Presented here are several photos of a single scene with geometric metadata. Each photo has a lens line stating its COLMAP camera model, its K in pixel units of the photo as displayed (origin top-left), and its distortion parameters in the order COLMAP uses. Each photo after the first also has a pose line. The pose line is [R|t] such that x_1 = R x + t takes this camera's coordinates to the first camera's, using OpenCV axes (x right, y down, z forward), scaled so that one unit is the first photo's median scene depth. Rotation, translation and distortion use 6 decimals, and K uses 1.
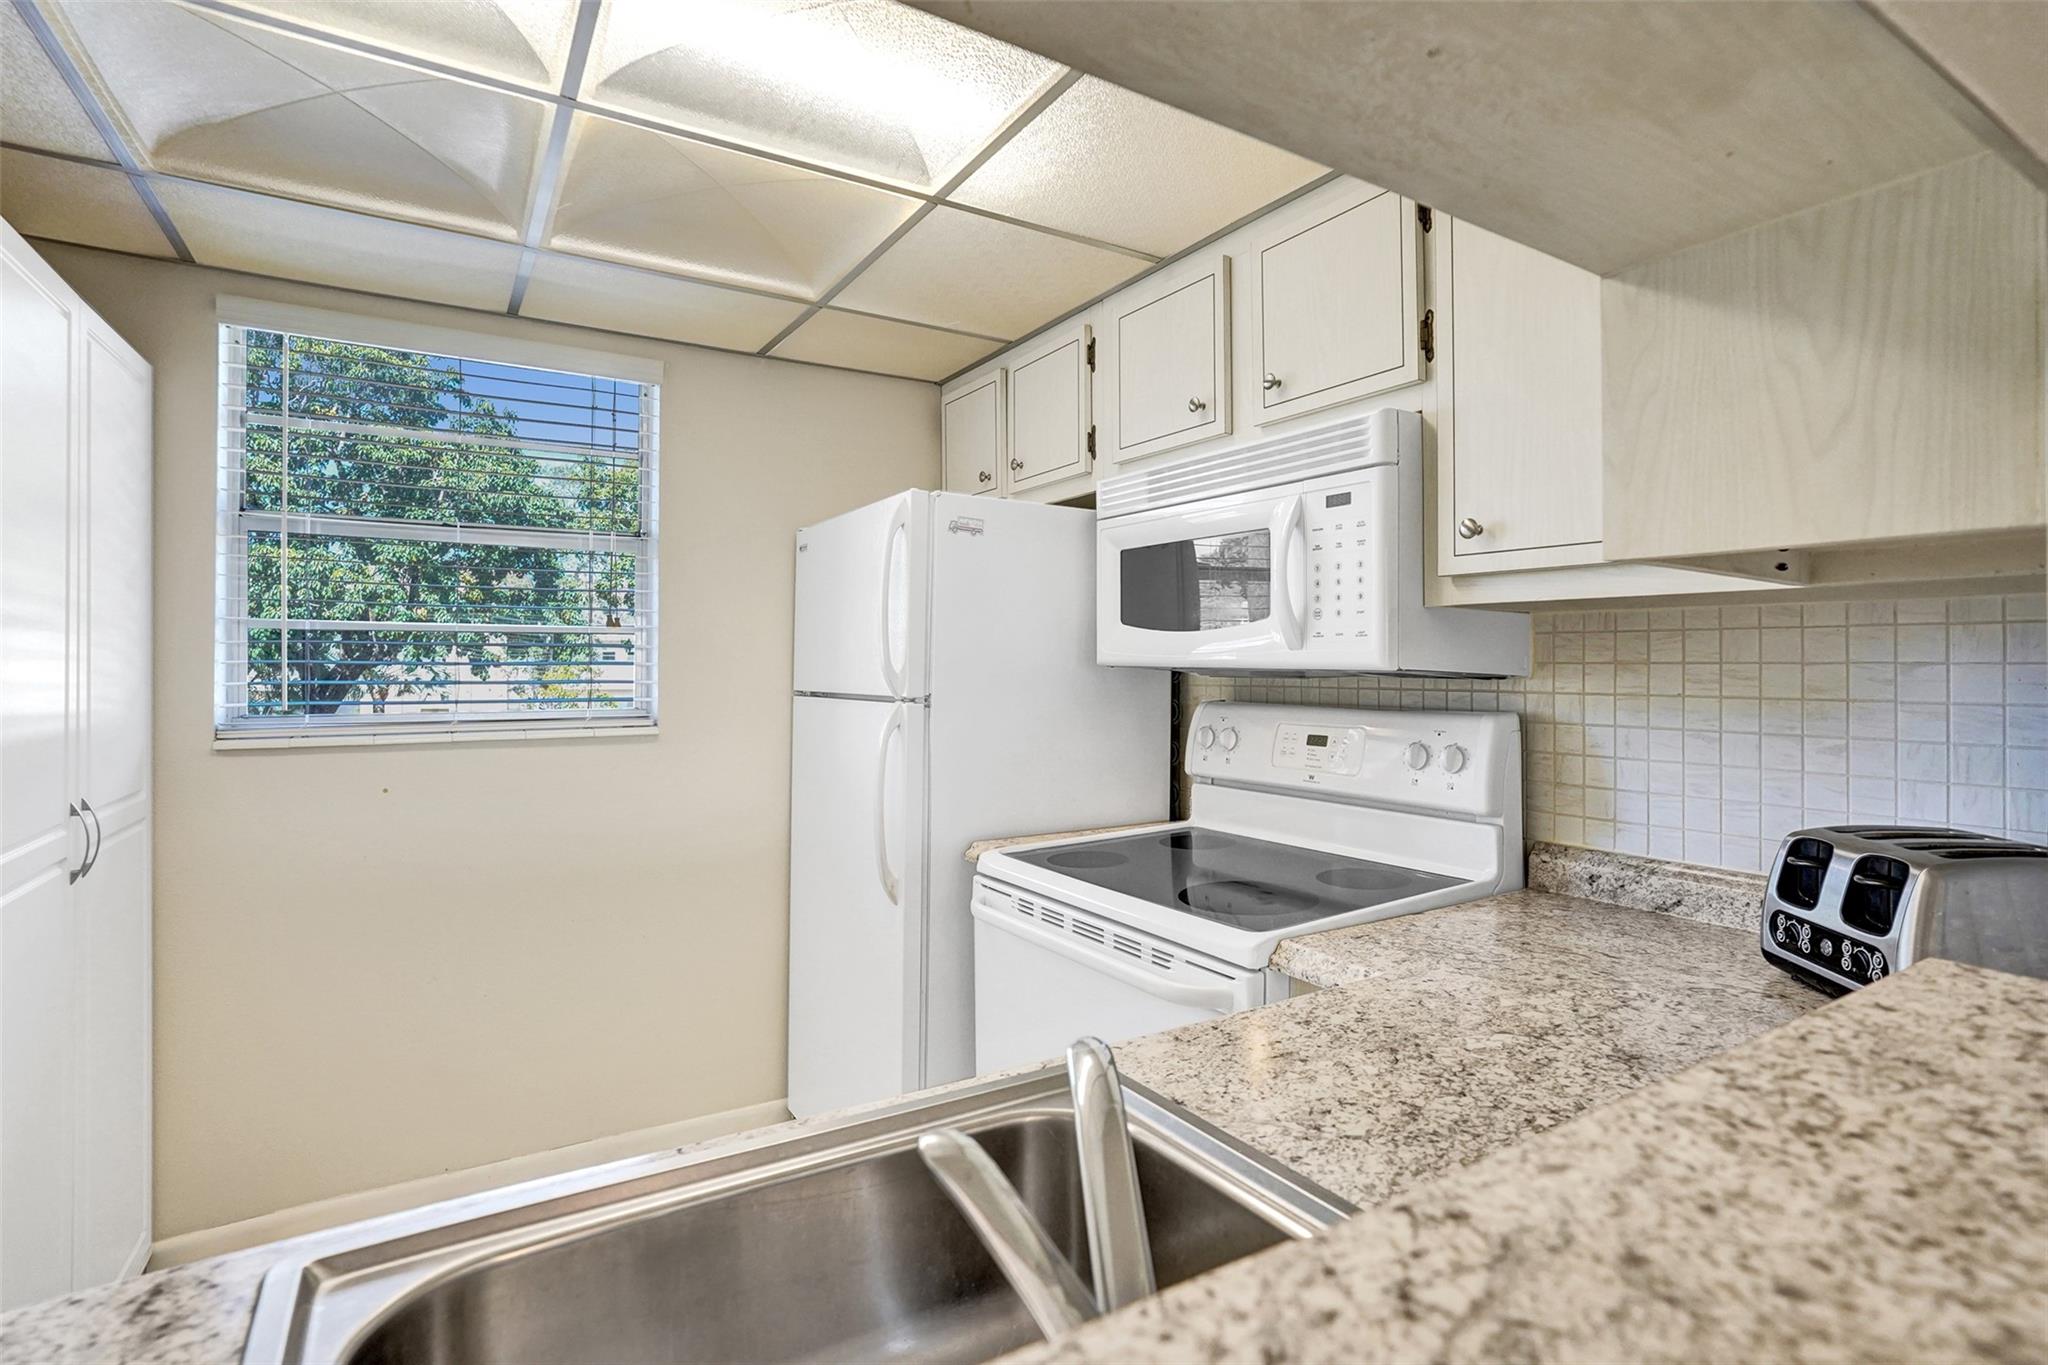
lens RADIAL K [[966.5, 0, 1026.4], [0, 966.5, 673.3], [0, 0, 1]] dist [-0.028622, 0.004780]
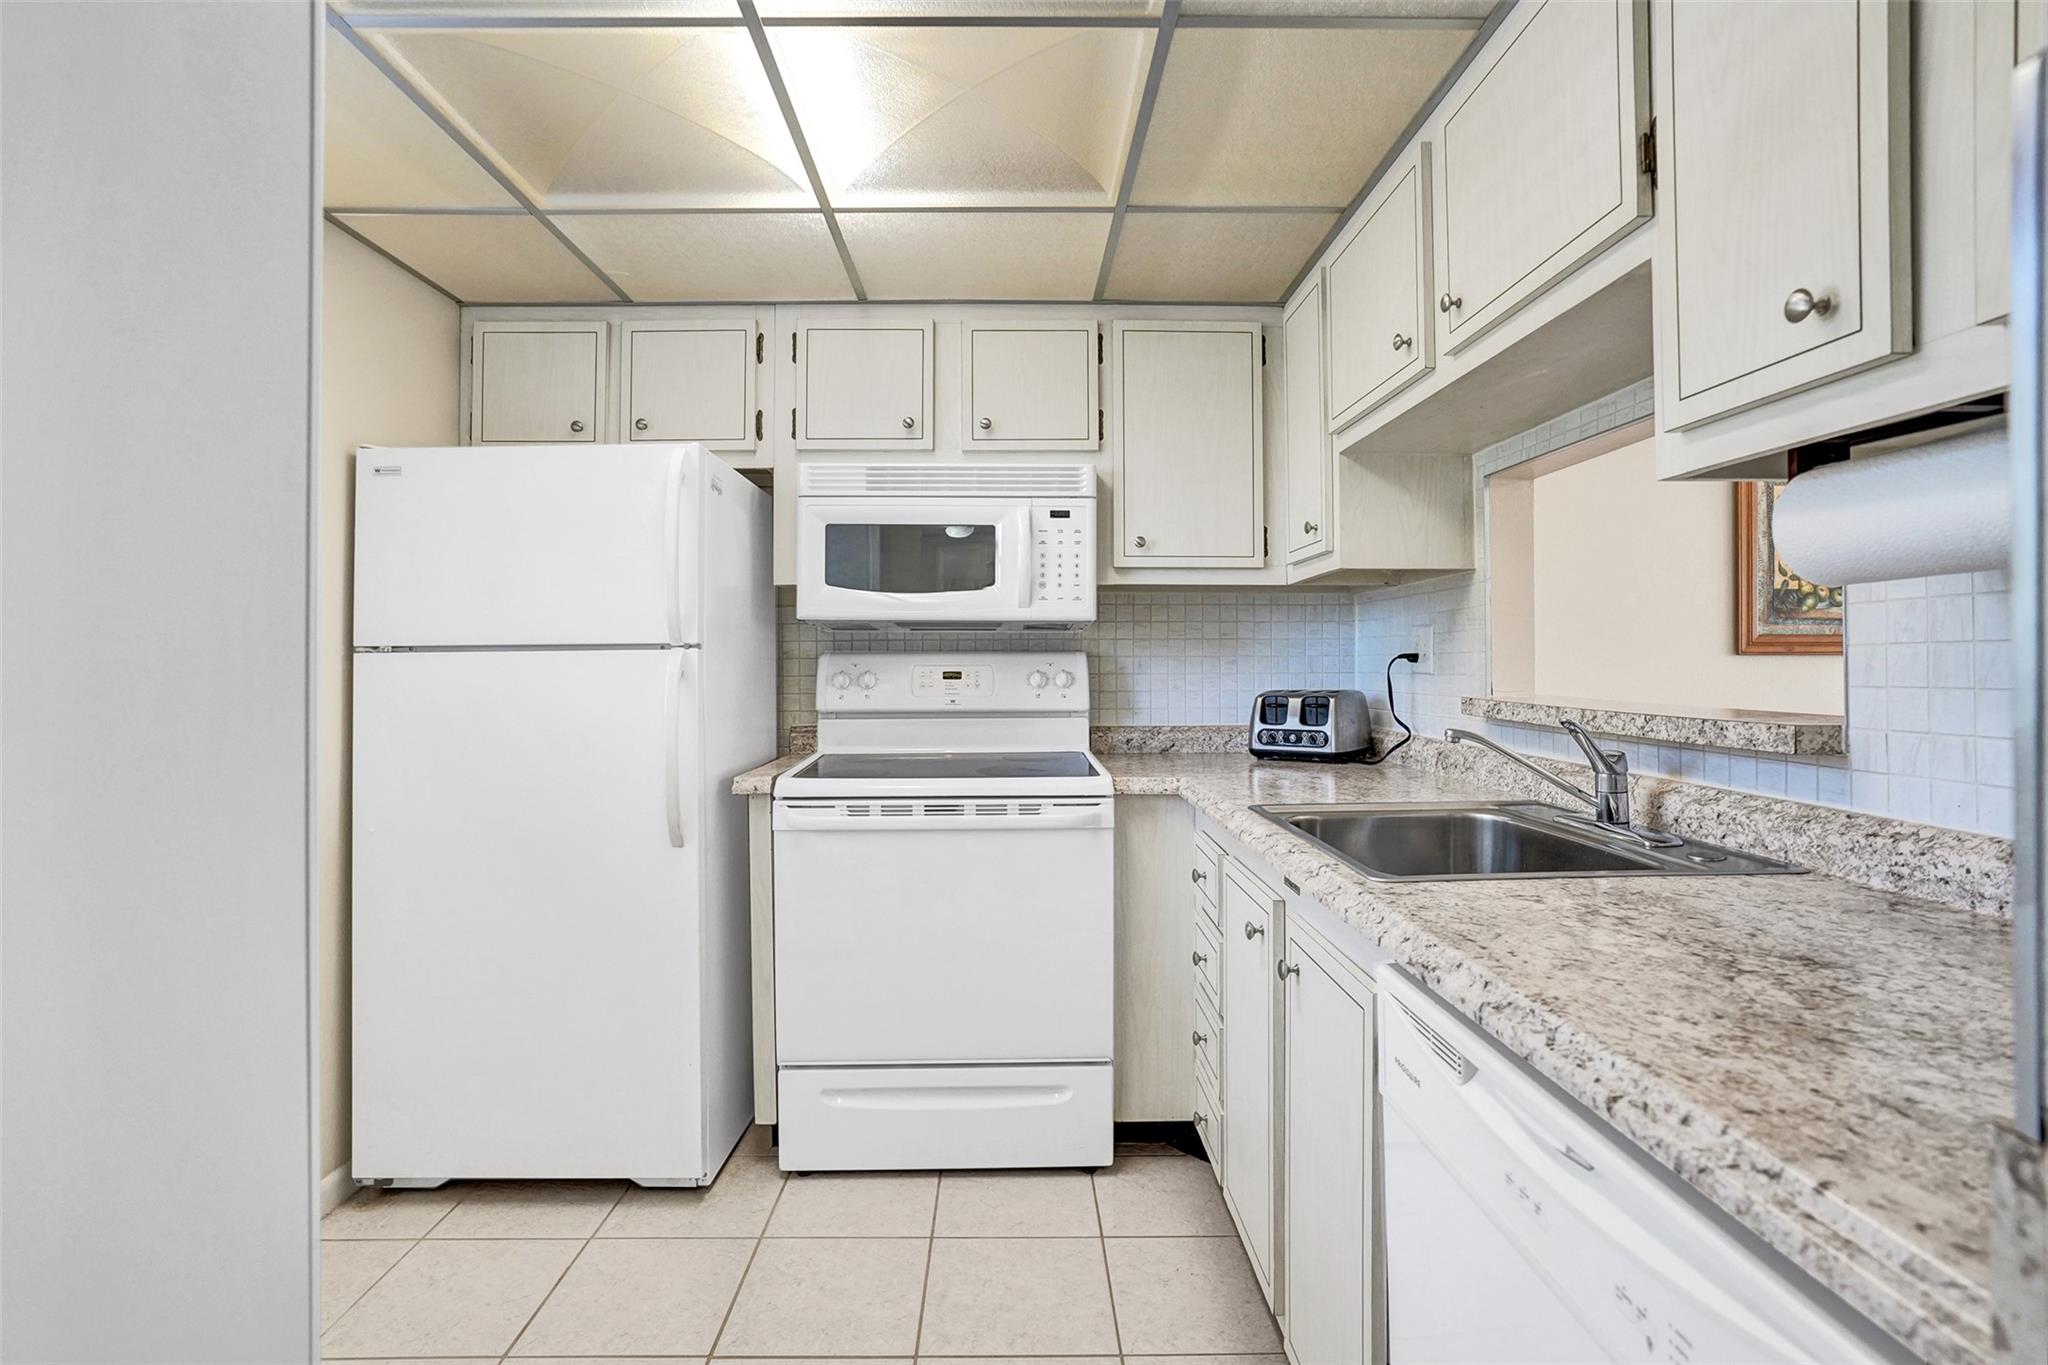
lens RADIAL K [[966.5, 0, 1034.2], [0, 966.5, 669.5], [0, 0, 1]] dist [-0.028622, 0.004780]
pose [[0.534959, -0.011599, 0.844798, -1.012135], [0.010380, 0.999921, 0.007155, 0.063133], [-0.844814, 0.004942, 0.535037, 0.170281]]
